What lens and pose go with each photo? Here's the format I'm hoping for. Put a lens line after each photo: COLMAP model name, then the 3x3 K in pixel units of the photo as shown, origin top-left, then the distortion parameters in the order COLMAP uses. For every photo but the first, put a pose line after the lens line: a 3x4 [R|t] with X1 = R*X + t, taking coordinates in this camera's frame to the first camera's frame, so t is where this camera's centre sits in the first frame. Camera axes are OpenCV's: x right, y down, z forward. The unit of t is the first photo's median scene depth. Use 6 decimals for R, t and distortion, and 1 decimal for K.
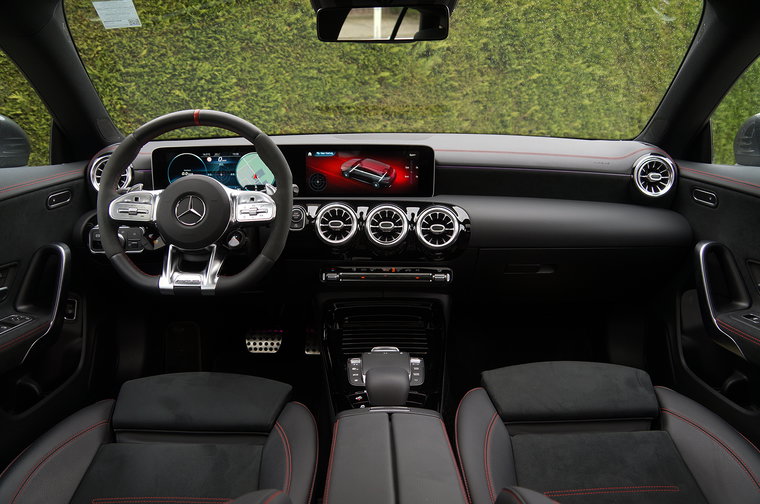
lens RADIAL K [[594.0, 0, 380.0], [0, 594.0, 252.0], [0, 0, 1]] dist [-0.174637, 0.130276]
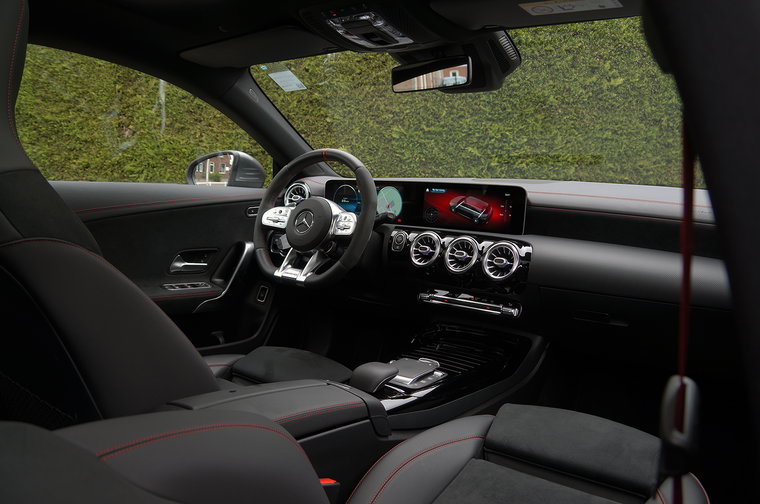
lens RADIAL K [[594.0, 0, 380.0], [0, 594.0, 252.0], [0, 0, 1]] dist [-0.174637, 0.130276]
pose [[0.788805, 0.096545, -0.607014, 0.236231], [-0.165089, 0.984576, -0.057935, 0.016787], [0.592058, 0.145911, 0.792576, 0.015566]]
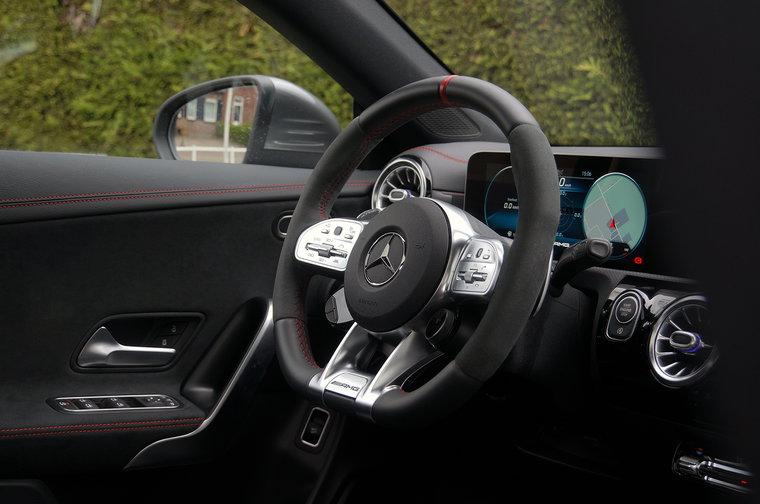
lens RADIAL K [[1438.2, 0, 380.0], [0, 1438.2, 252.0], [0, 0, 1]] dist [0.329203, 0.110257]
pose [[0.611188, 0.091345, -0.786197, 0.265405], [-0.212238, 0.975854, -0.051613, -0.002877], [0.762499, 0.198407, 0.615817, 0.065373]]
